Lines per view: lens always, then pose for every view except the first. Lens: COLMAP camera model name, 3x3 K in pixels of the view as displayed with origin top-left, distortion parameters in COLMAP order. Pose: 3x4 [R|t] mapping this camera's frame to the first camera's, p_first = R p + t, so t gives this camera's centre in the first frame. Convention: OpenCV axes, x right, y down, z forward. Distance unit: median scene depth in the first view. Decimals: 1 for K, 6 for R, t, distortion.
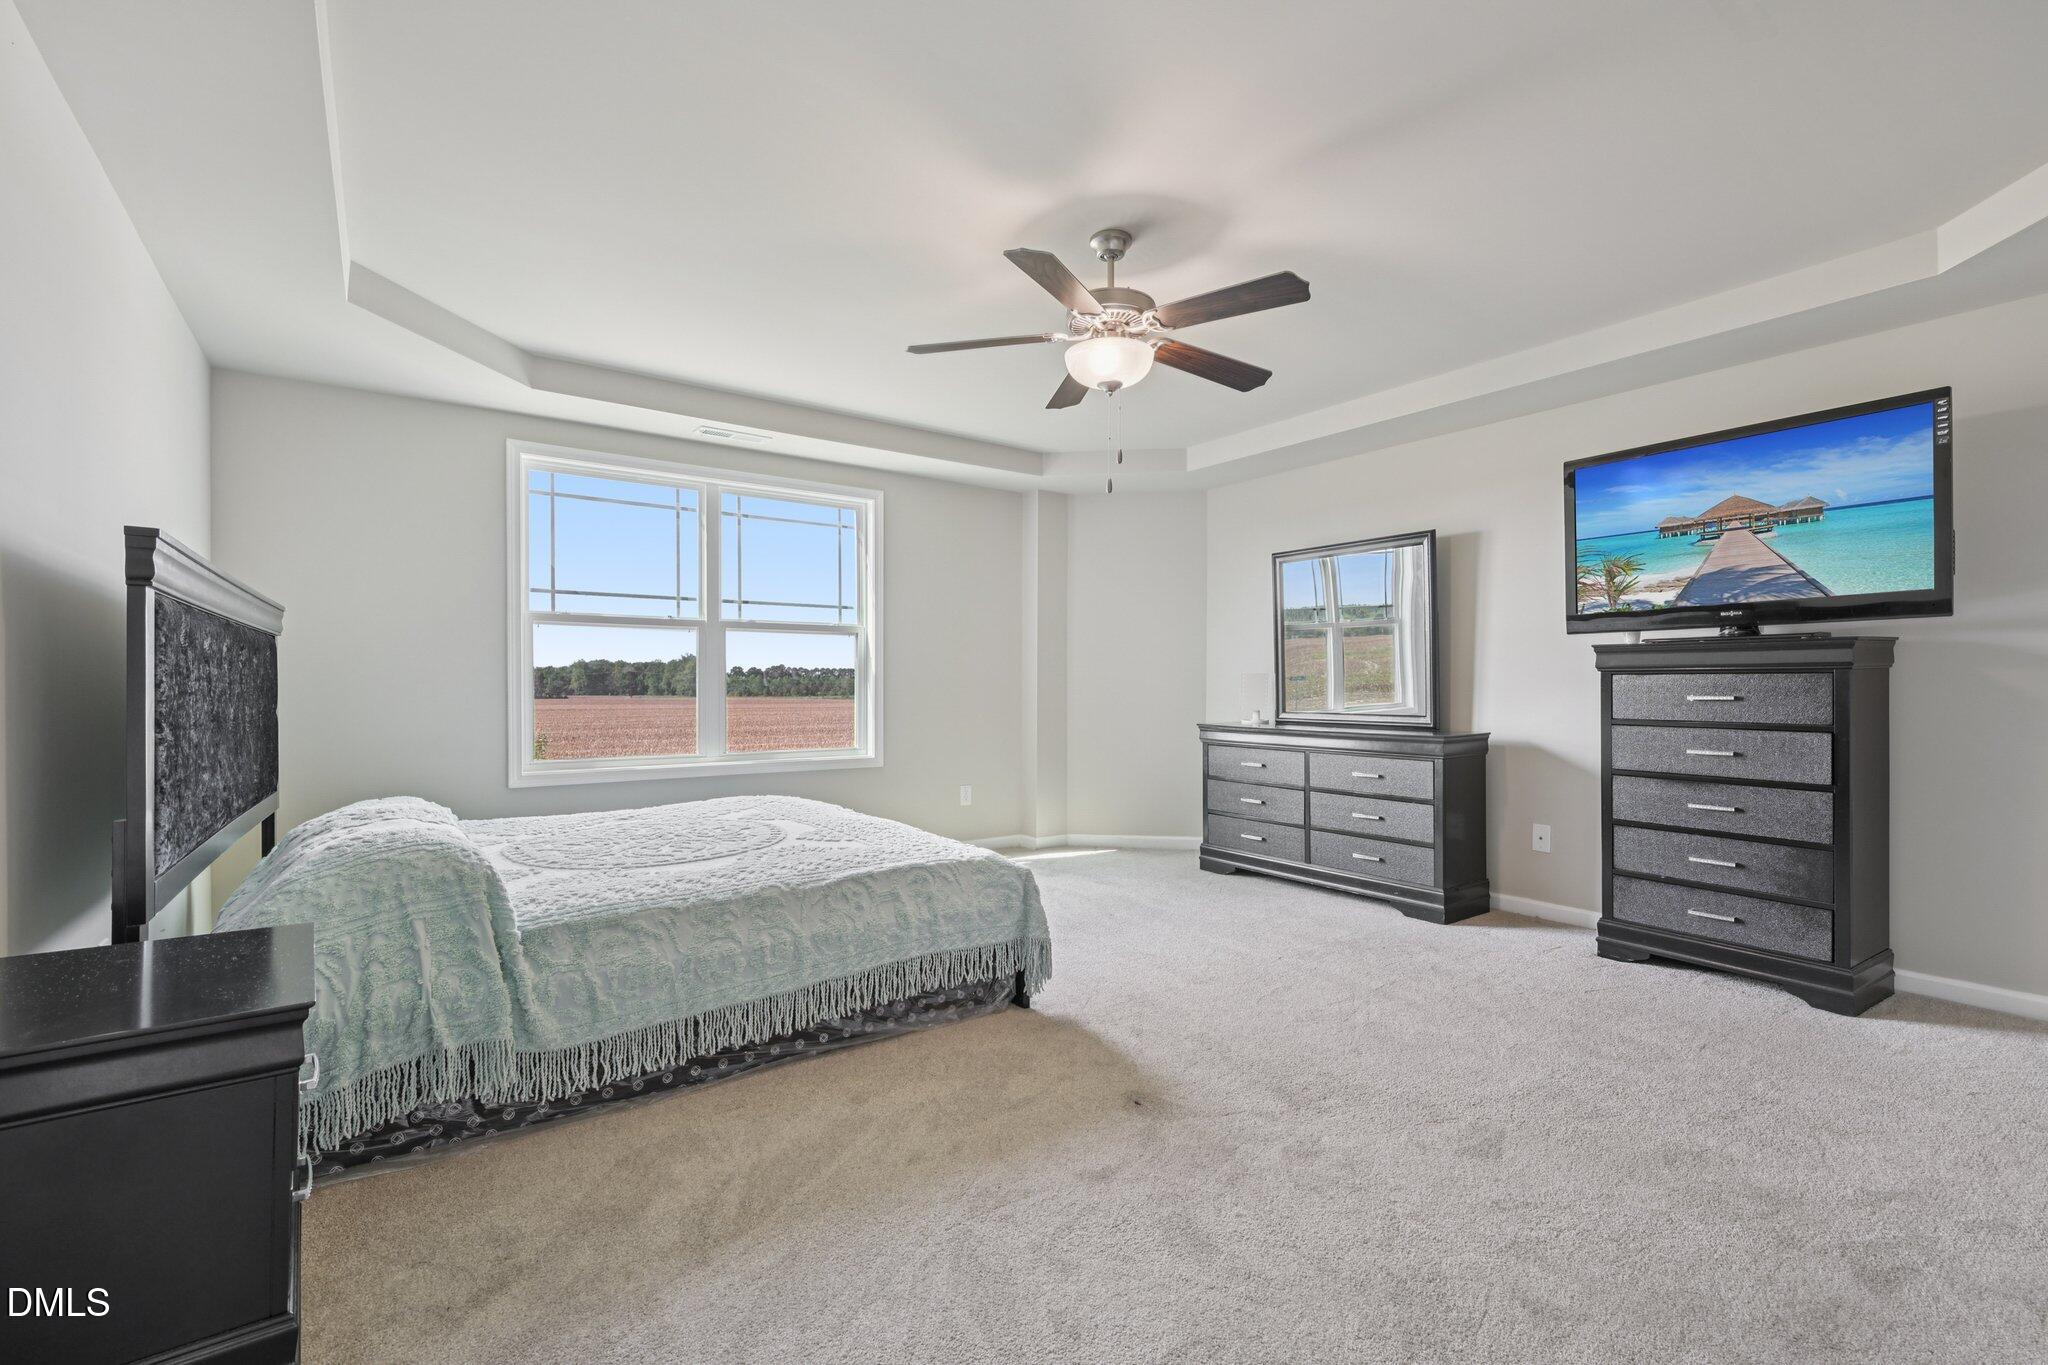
lens RADIAL K [[900.2, 0, 1019.9], [0, 900.2, 692.0], [0, 0, 1]] dist [-0.001549, -0.000206]
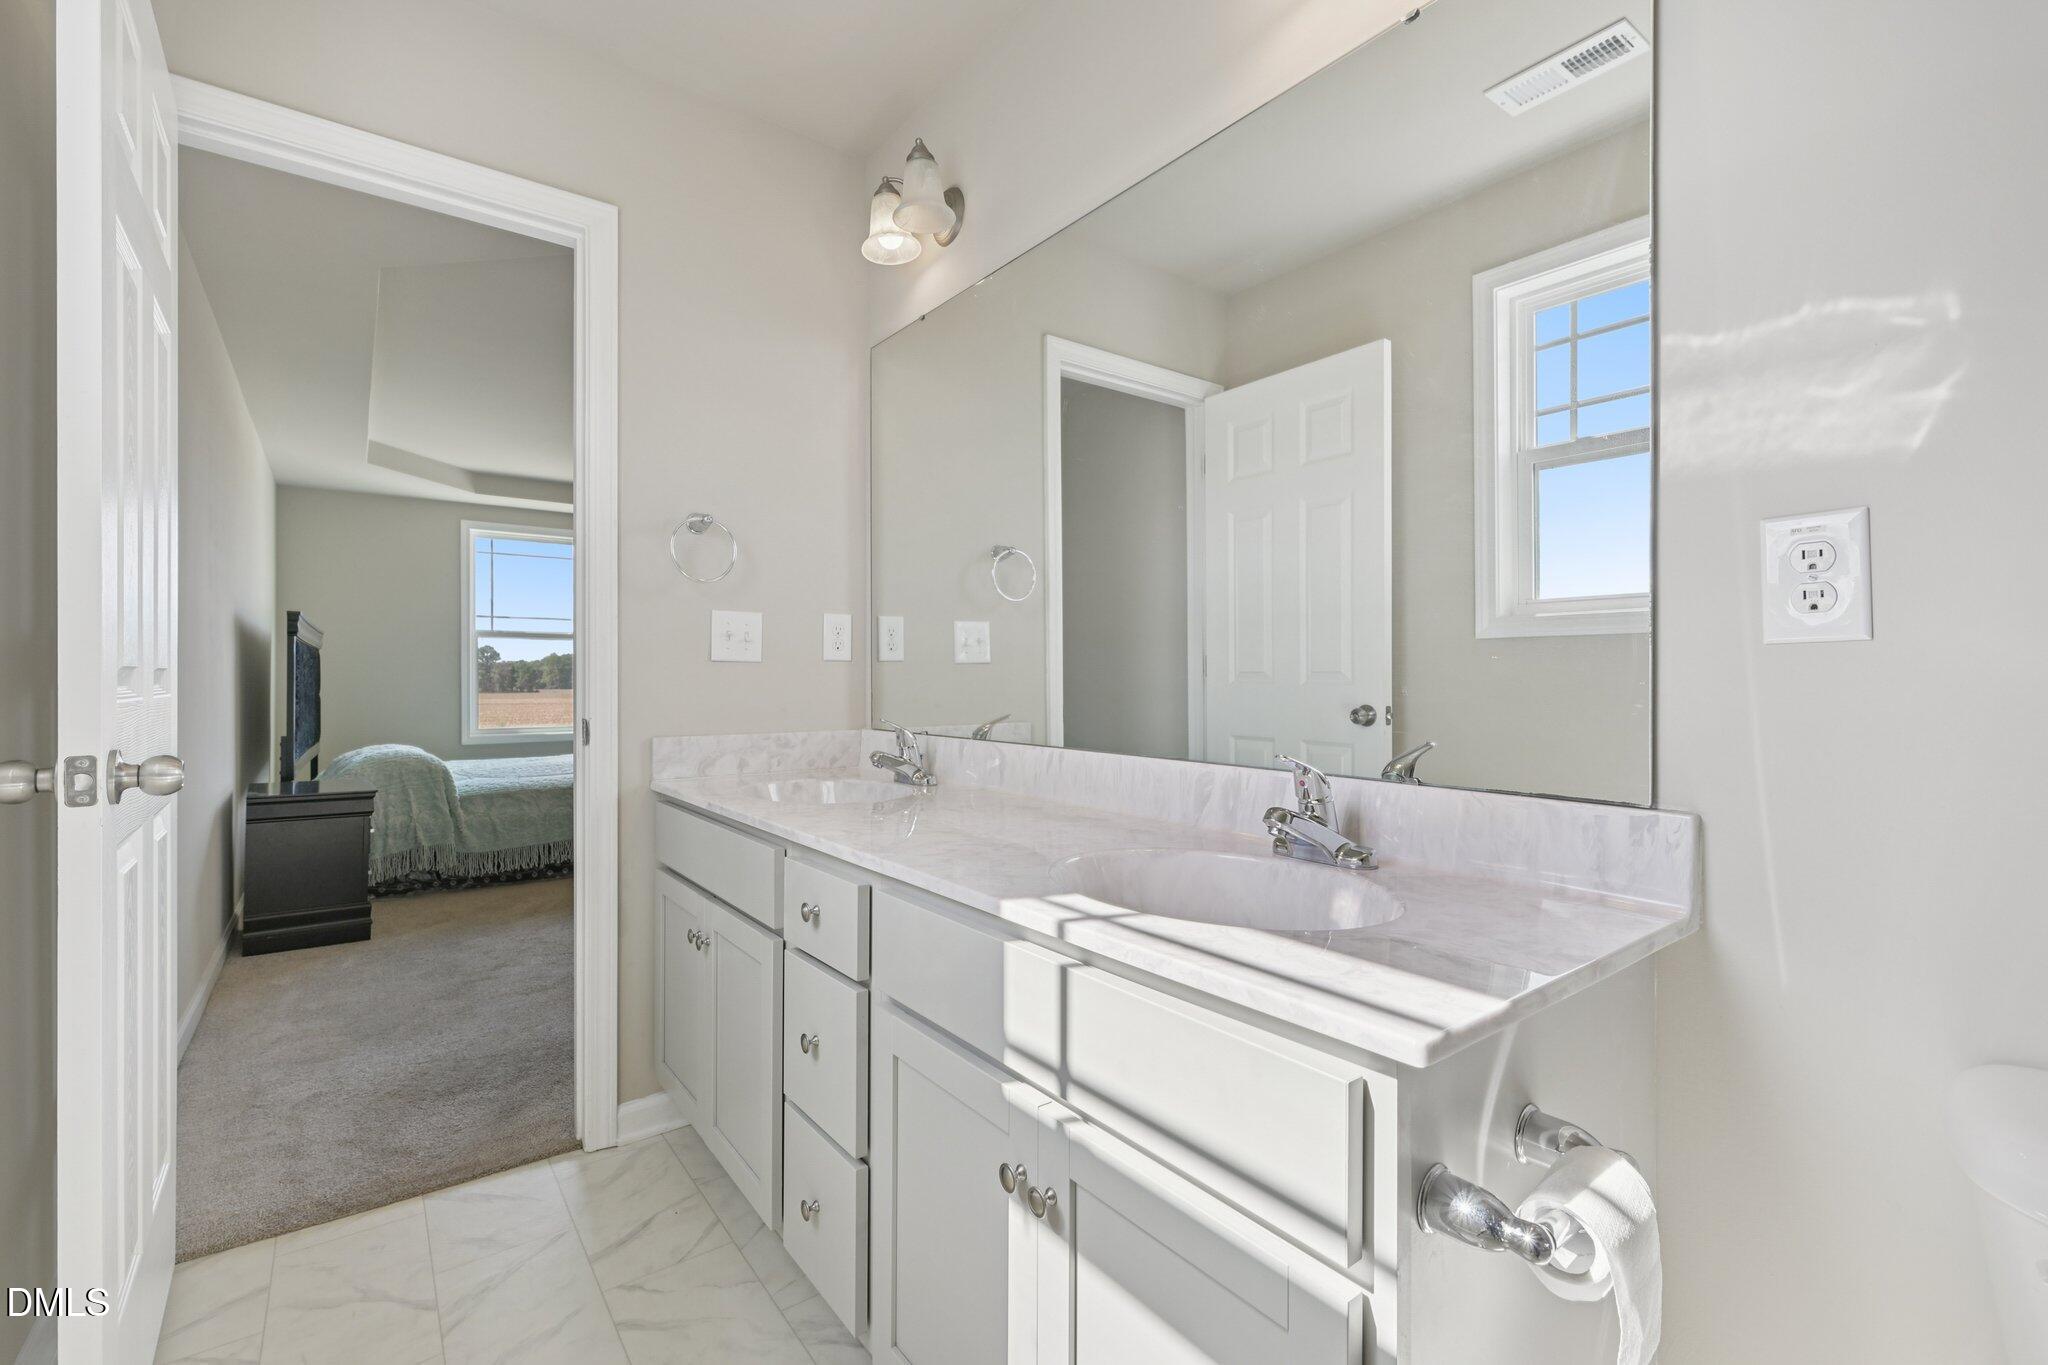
lens RADIAL K [[909.2, 0, 1024.0], [0, 909.2, 682.5], [0, 0, 1]] dist [0.000635, 0.000030]
pose [[0.999746, 0.000644, 0.022544, 0.536036], [-0.000553, 0.999992, -0.004021, 0.007501], [-0.022547, 0.004007, 0.999738, -0.864576]]
